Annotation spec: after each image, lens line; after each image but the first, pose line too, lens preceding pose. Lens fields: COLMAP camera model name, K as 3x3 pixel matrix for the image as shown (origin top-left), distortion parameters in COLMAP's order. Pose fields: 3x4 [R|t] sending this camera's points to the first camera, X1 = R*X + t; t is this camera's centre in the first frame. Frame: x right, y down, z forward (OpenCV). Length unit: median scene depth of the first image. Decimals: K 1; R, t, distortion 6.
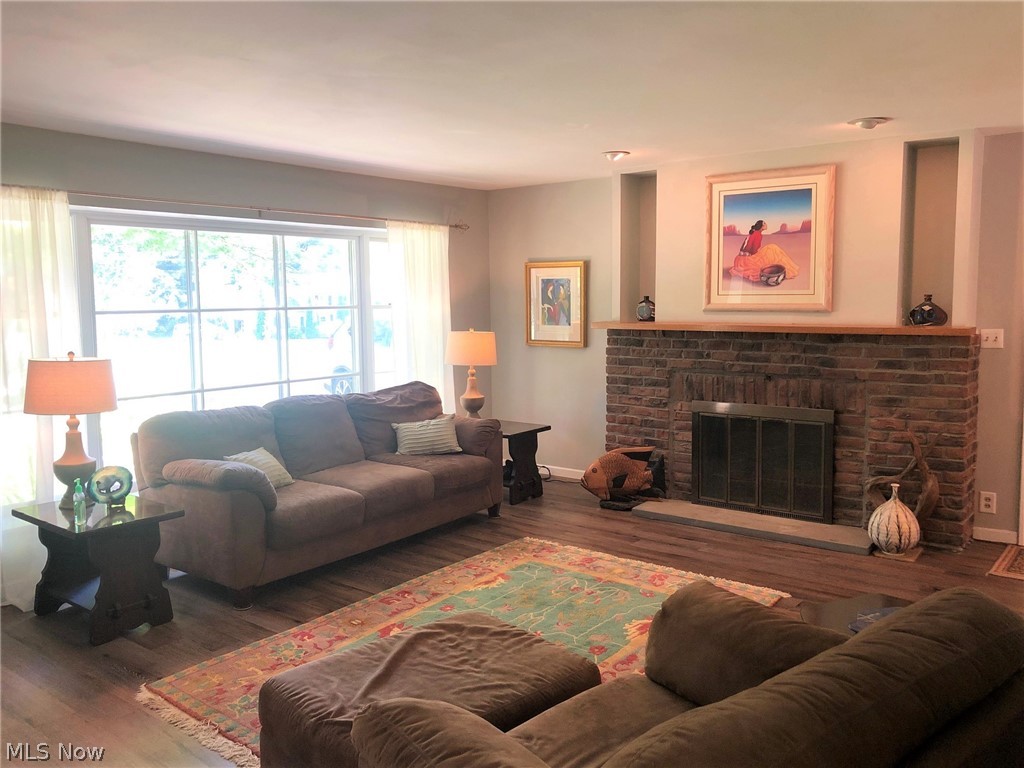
lens RADIAL K [[842.2, 0, 518.0], [0, 842.2, 368.3], [0, 0, 1]] dist [0.079879, -0.009831]
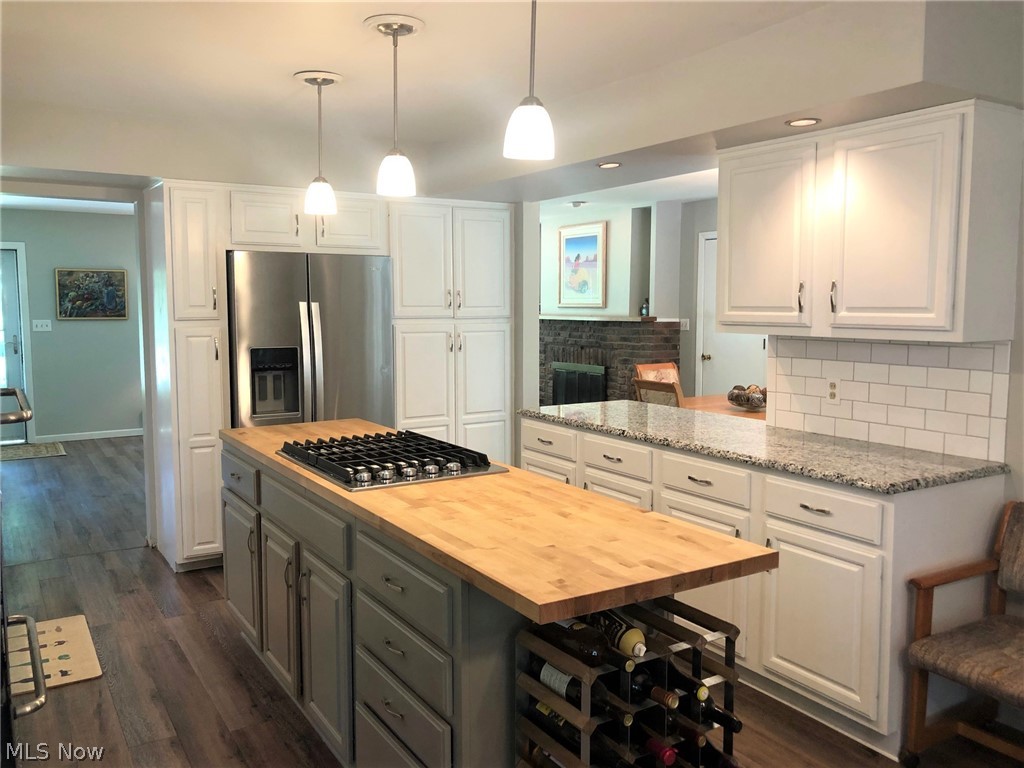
lens RADIAL K [[842.2, 0, 518.0], [0, 842.2, 368.3], [0, 0, 1]] dist [0.079879, -0.009831]
pose [[0.940680, 0.032221, -0.337762, 0.755699], [-0.033638, 0.999433, 0.001656, 0.054271], [0.337624, 0.009804, 0.941230, -0.617319]]
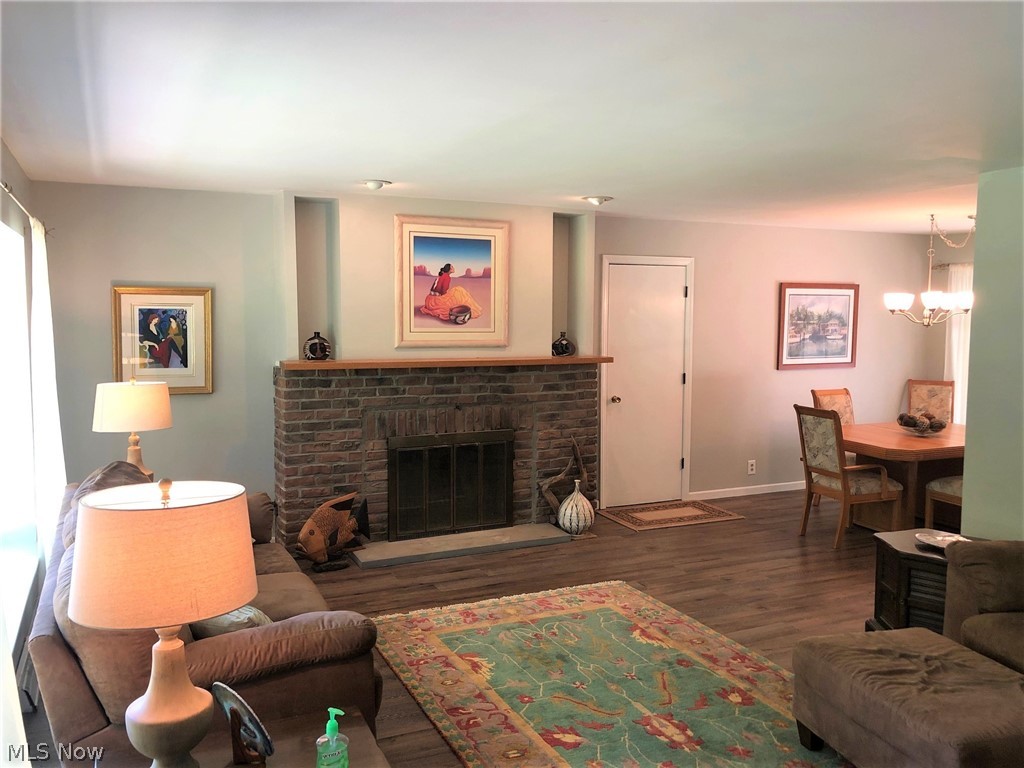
lens RADIAL K [[842.2, 0, 518.0], [0, 842.2, 368.3], [0, 0, 1]] dist [0.079879, -0.009831]
pose [[0.458356, -0.053352, 0.887166, -0.647269], [0.064504, 0.997561, 0.026665, -0.064872], [-0.886425, 0.045004, 0.460680, 0.438952]]
